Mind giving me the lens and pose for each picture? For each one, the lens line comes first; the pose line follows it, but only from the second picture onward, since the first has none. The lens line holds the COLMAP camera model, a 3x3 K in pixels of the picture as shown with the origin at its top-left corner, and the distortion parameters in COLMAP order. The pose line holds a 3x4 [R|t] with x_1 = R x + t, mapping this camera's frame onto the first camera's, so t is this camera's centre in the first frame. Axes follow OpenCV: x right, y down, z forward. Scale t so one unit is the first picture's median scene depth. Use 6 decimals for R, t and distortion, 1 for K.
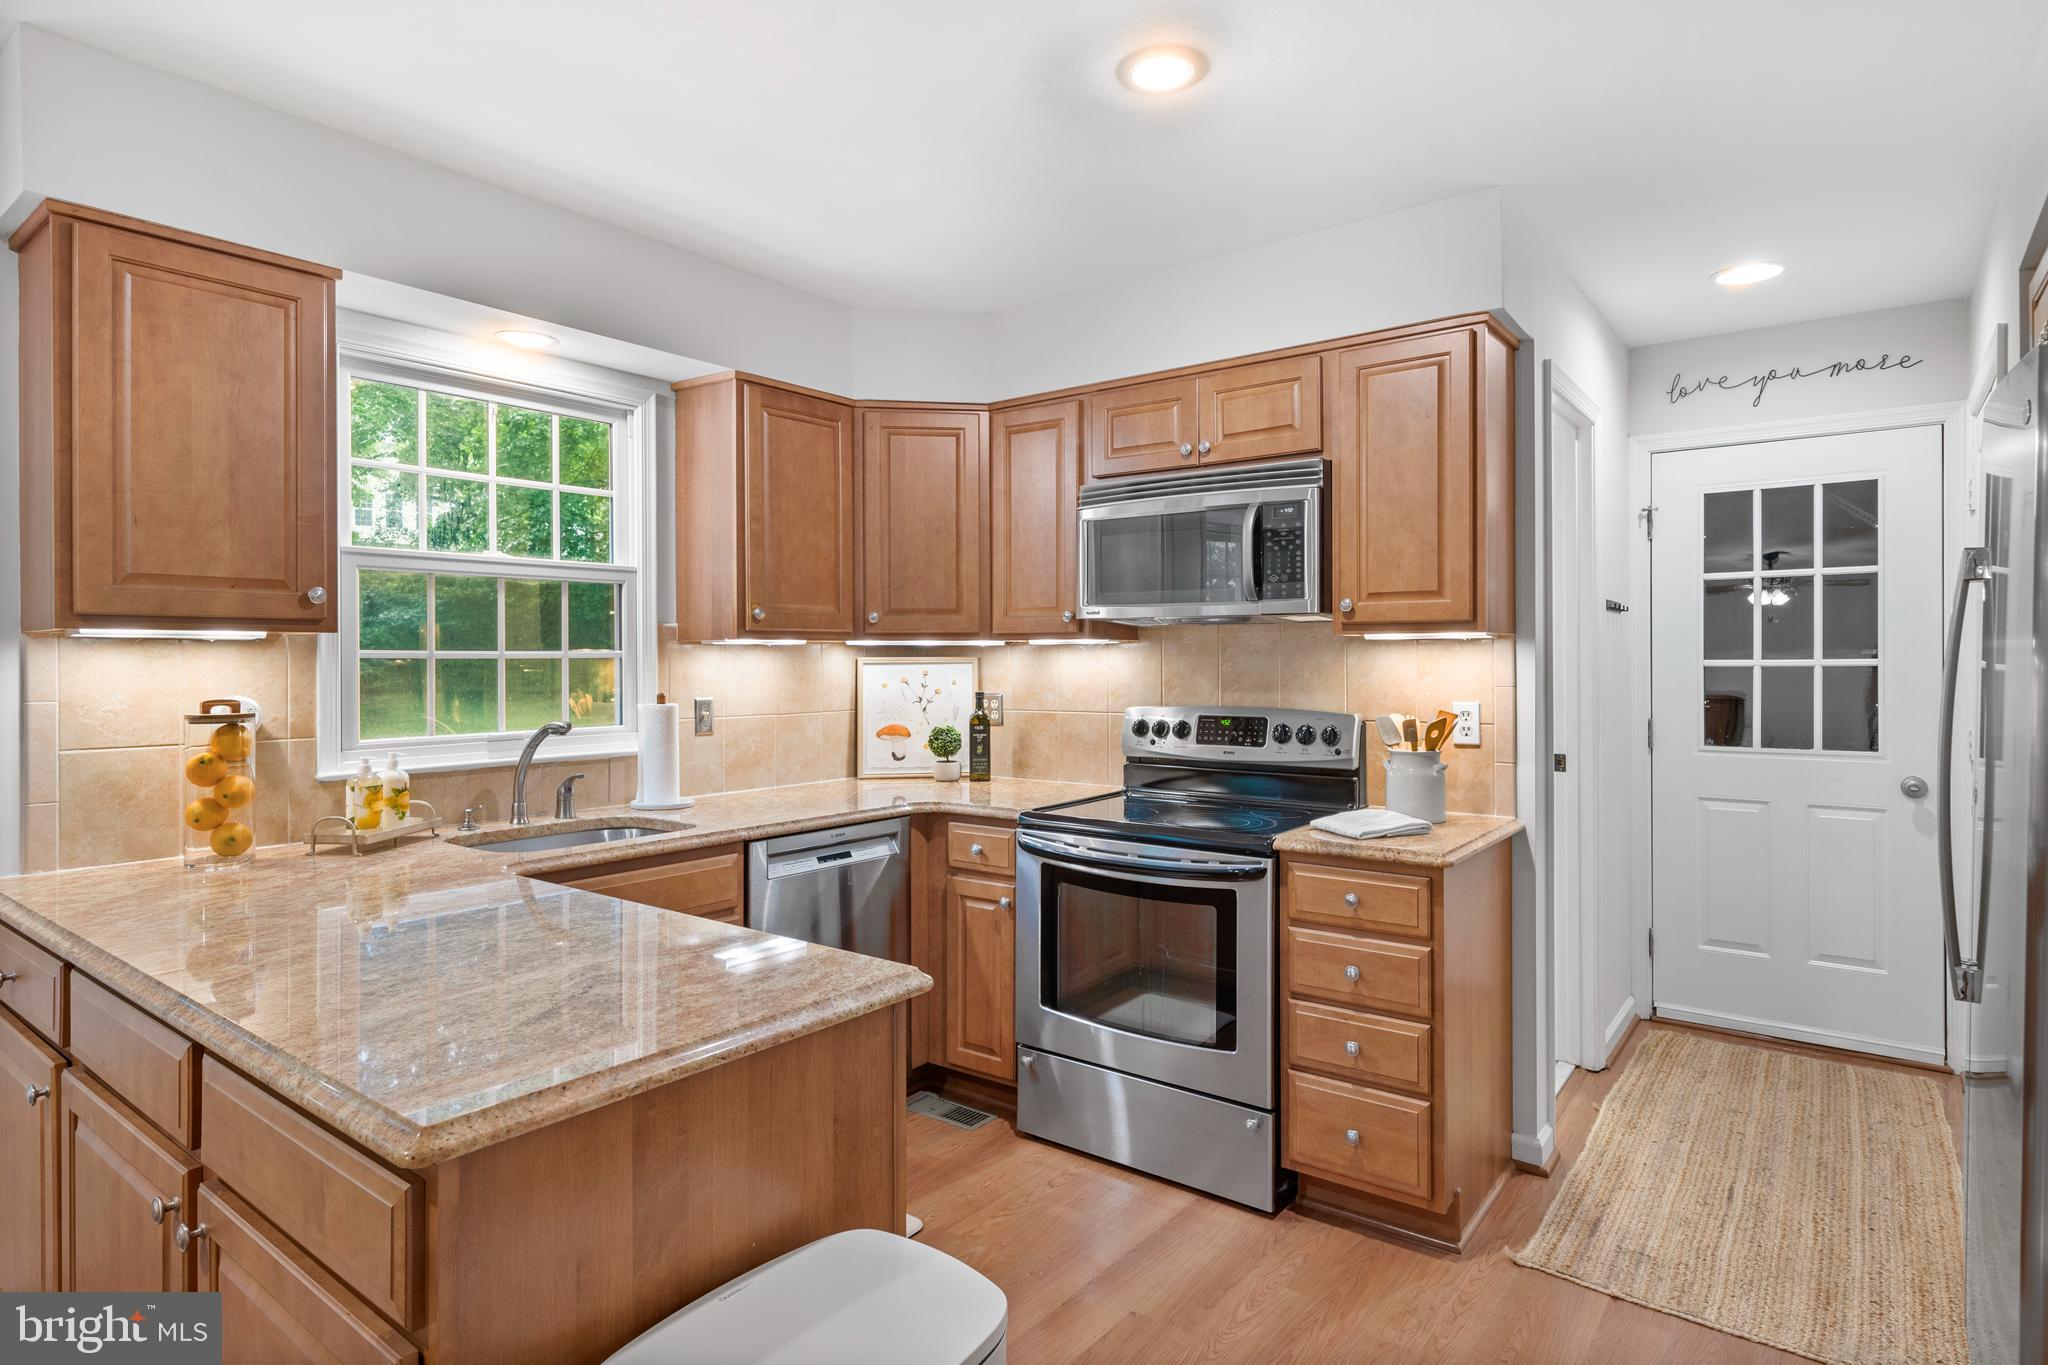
lens RADIAL K [[1095.7, 0, 1026.2], [0, 1095.7, 666.6], [0, 0, 1]] dist [0.004019, 0.005058]
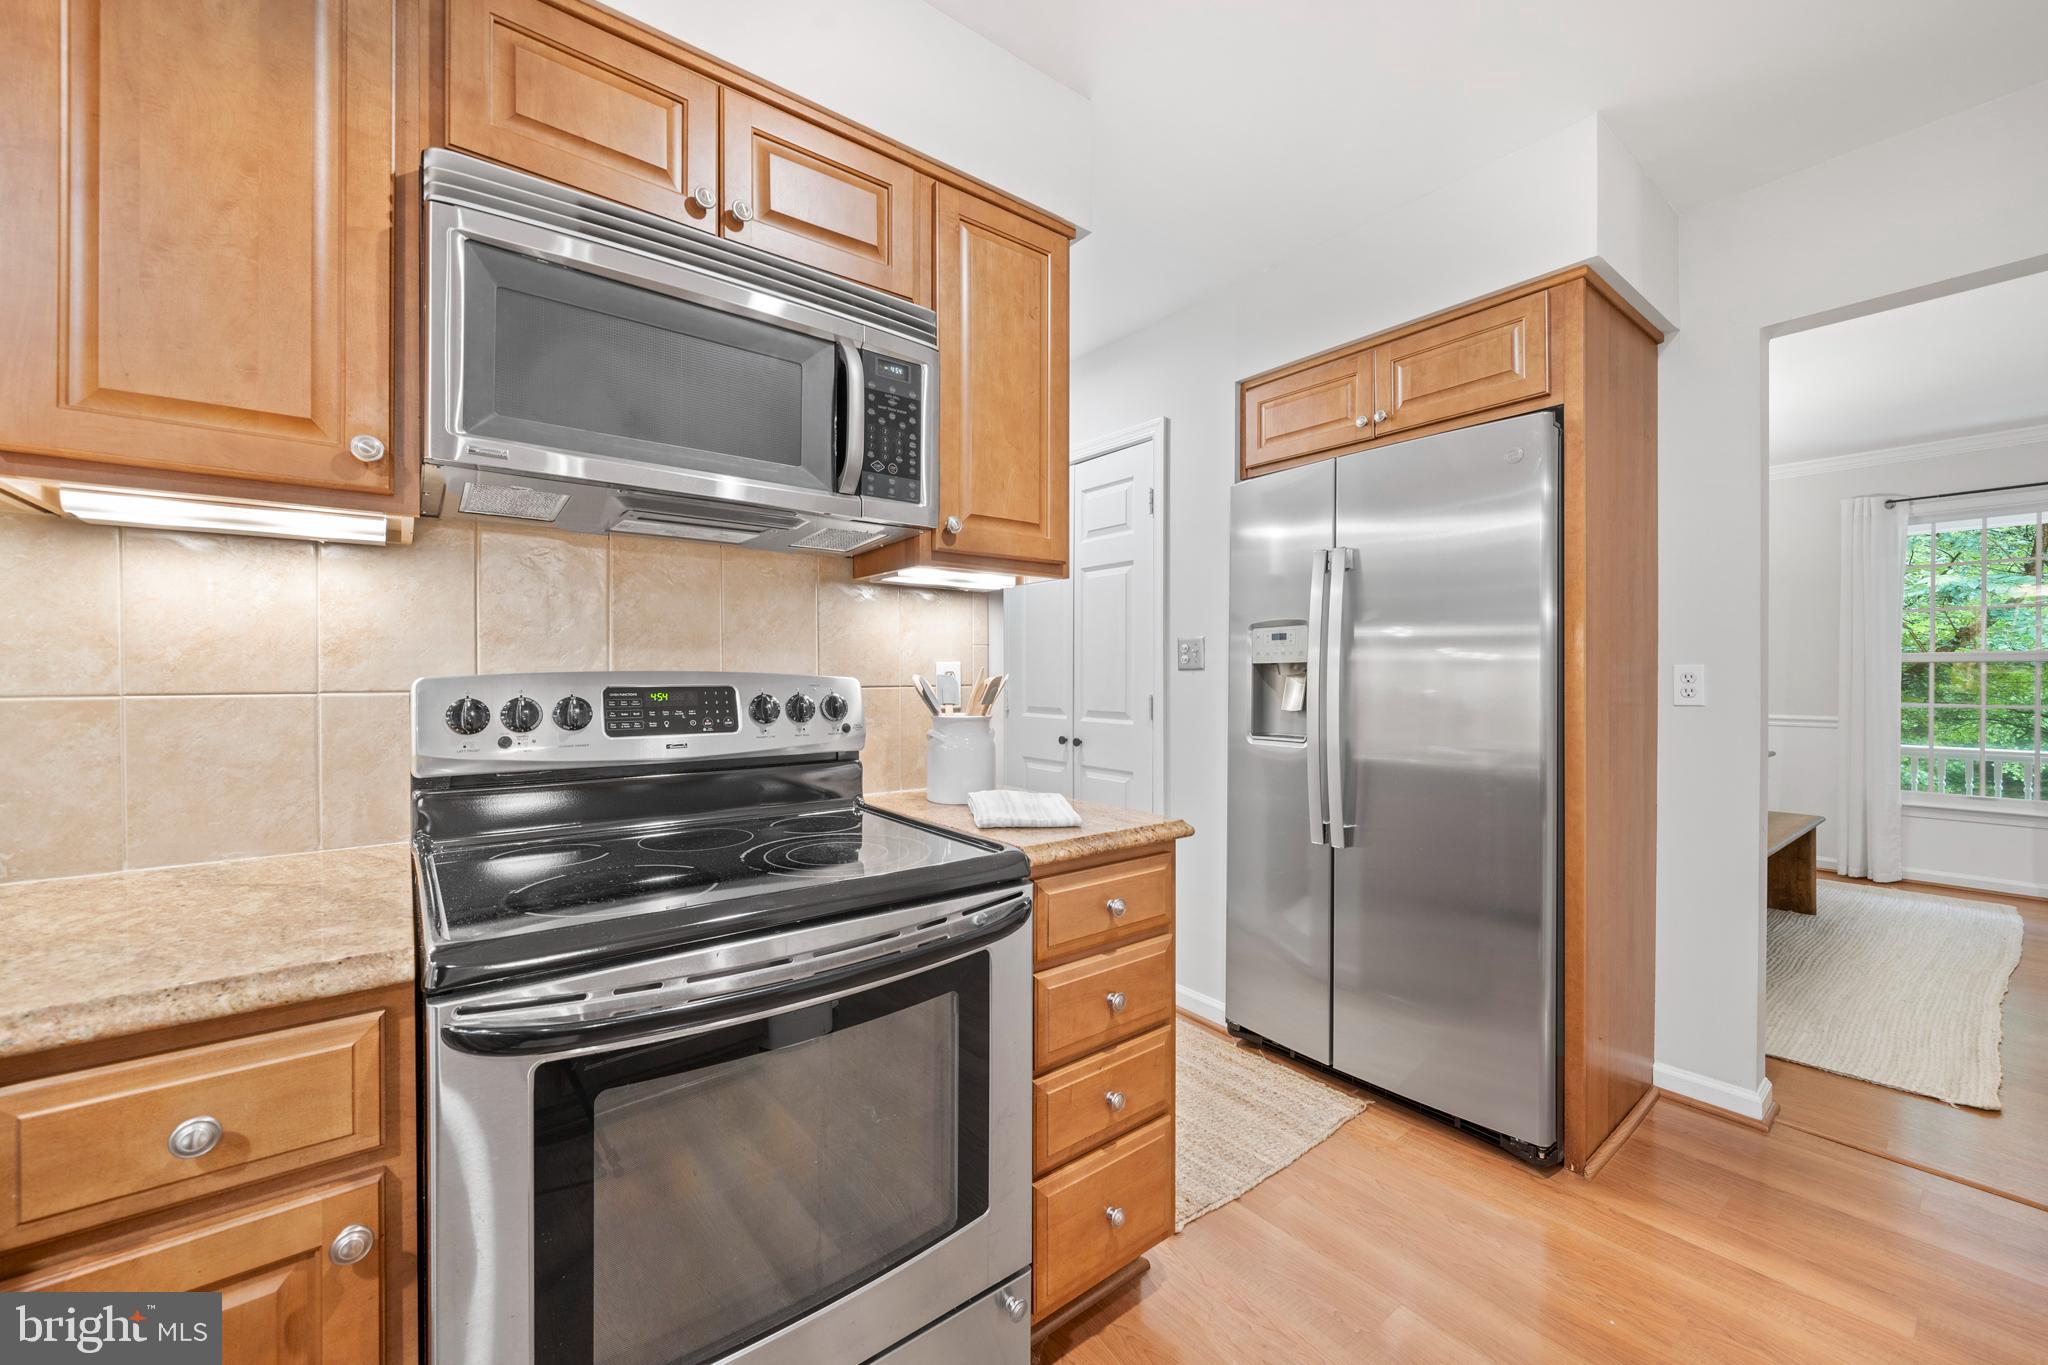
lens RADIAL K [[792.7, 0, 1011.5], [0, 792.7, 679.6], [0, 0, 1]] dist [-0.002657, -0.000144]
pose [[0.259558, -0.000486, 0.965727, -0.196508], [0.005762, 0.999983, -0.001046, 0.045058], [-0.965710, 0.005836, 0.259557, 0.734728]]
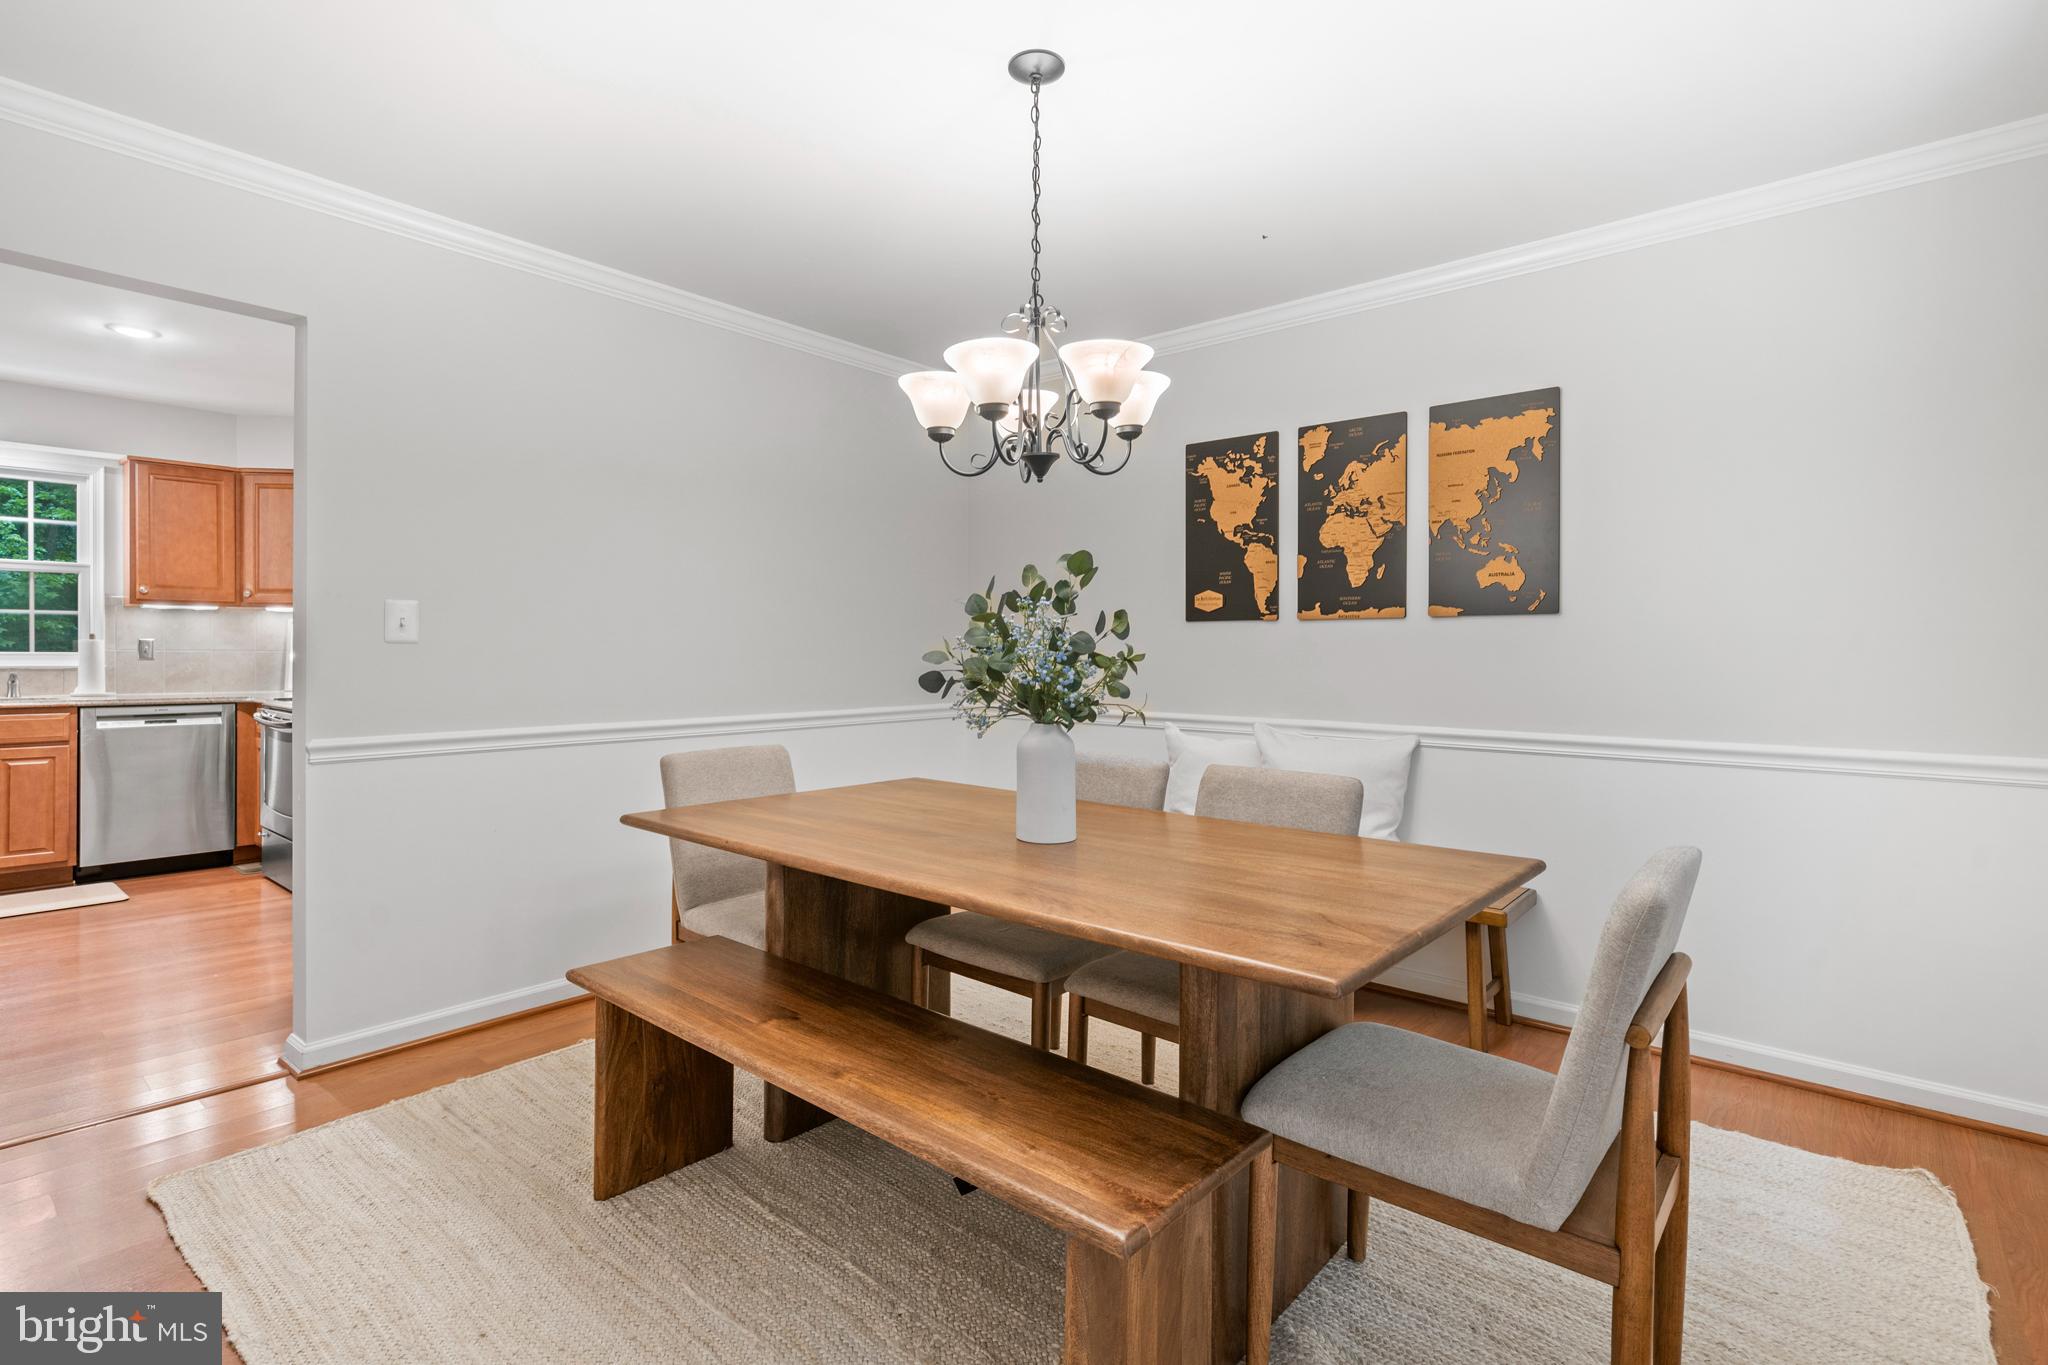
lens RADIAL K [[970.2, 0, 1038.3], [0, 970.2, 665.0], [0, 0, 1]] dist [-0.000251, 0.000617]
pose [[0.998764, 0.009824, -0.048716, 1.320771], [-0.009231, 0.999881, 0.012396, 0.042387], [0.048832, -0.011931, 0.998736, -0.533627]]
